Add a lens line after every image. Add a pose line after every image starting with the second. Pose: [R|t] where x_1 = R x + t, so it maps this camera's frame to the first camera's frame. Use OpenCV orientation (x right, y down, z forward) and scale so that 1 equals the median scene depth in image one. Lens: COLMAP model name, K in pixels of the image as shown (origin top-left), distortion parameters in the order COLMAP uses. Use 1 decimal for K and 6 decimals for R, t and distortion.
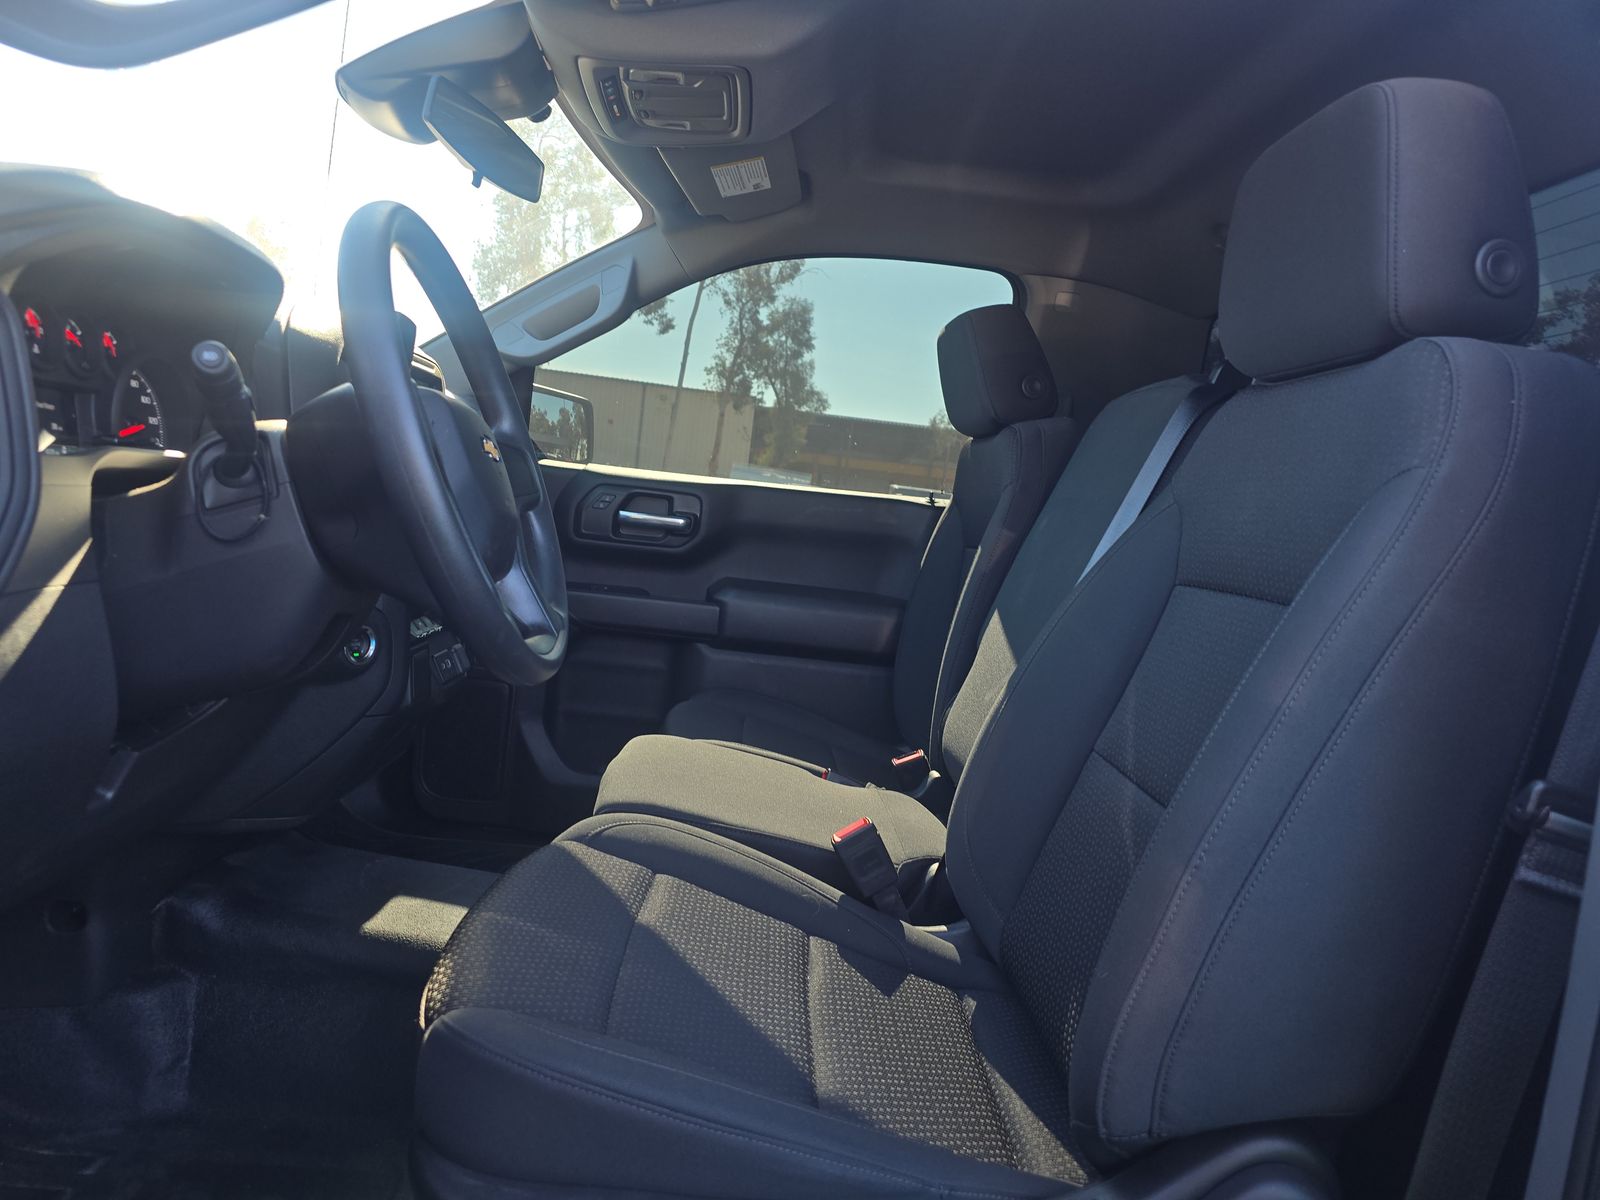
lens RADIAL K [[1085.0, 0, 802.2], [0, 1085.0, 598.5], [0, 0, 1]] dist [0.029958, -0.039559]
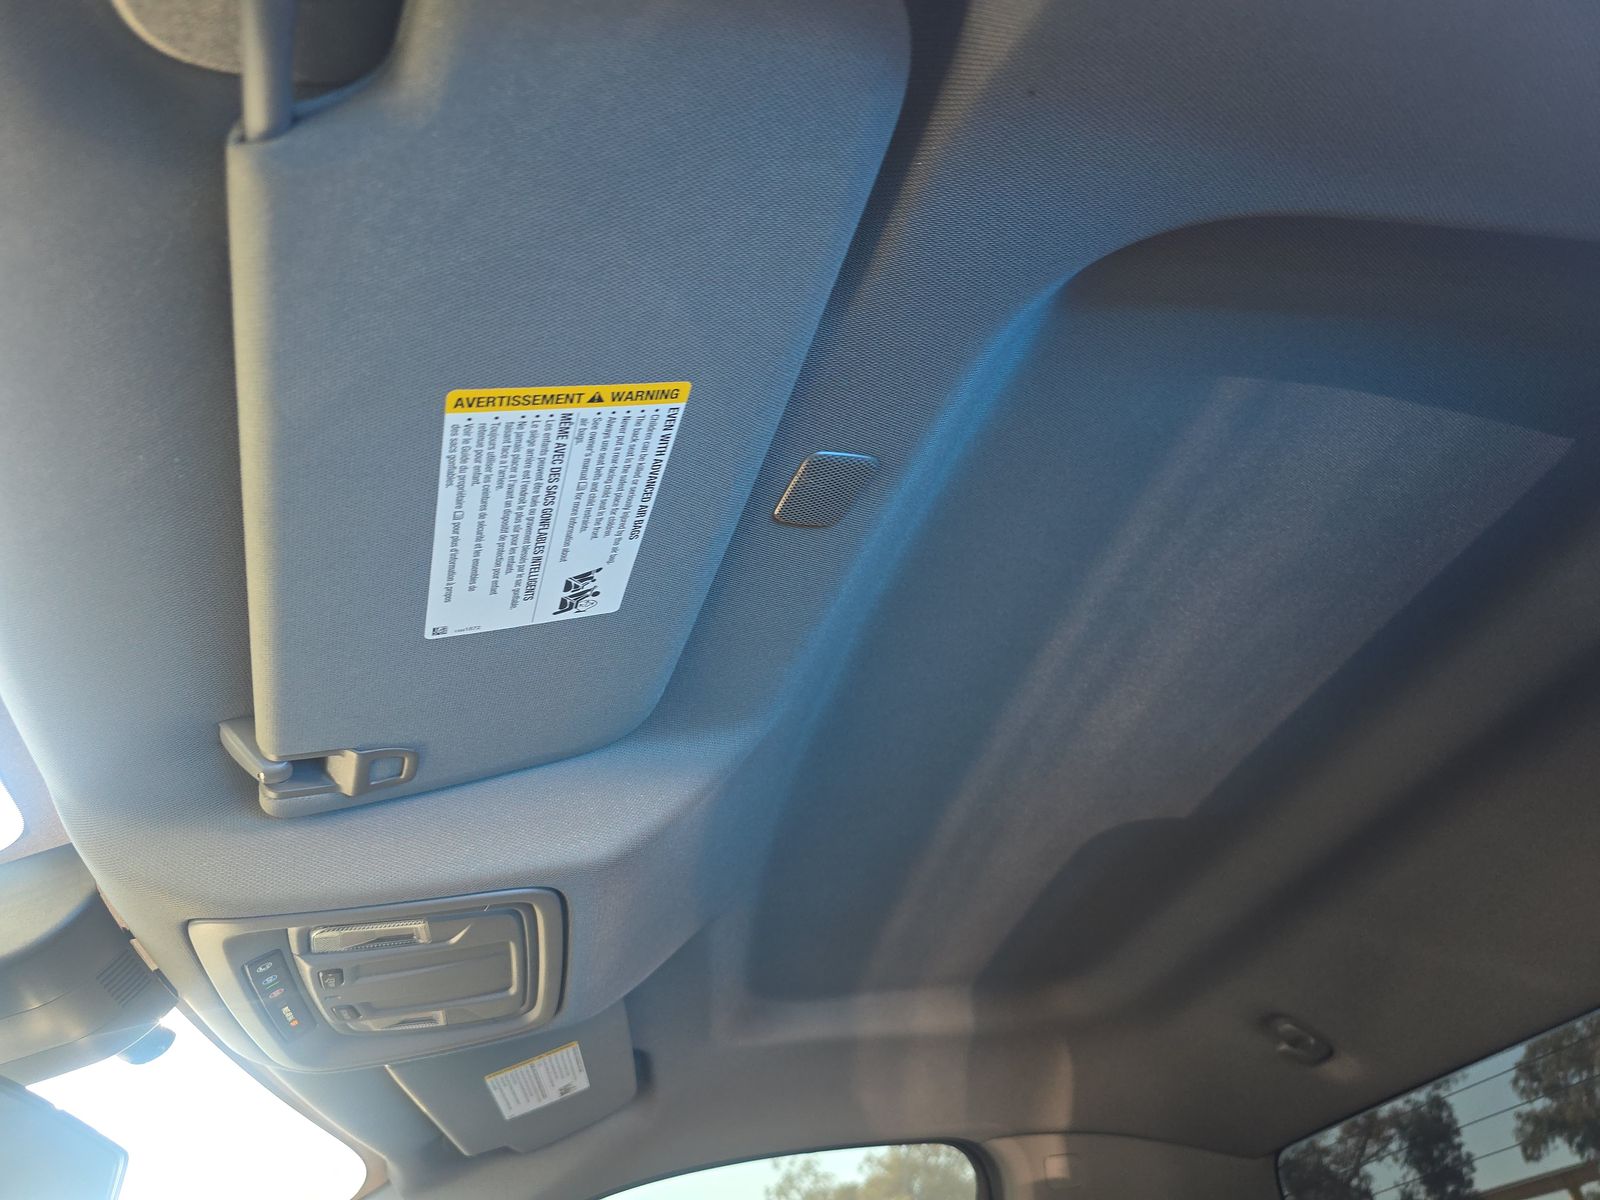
lens RADIAL K [[1085.0, 0, 799.7], [0, 1085.0, 598.3], [0, 0, 1]] dist [0.029958, -0.039559]
pose [[0.967495, -0.090266, 0.236232, -0.042279], [0.224993, 0.733736, -0.641100, -0.201356], [-0.115462, 0.673411, 0.730196, 0.448712]]
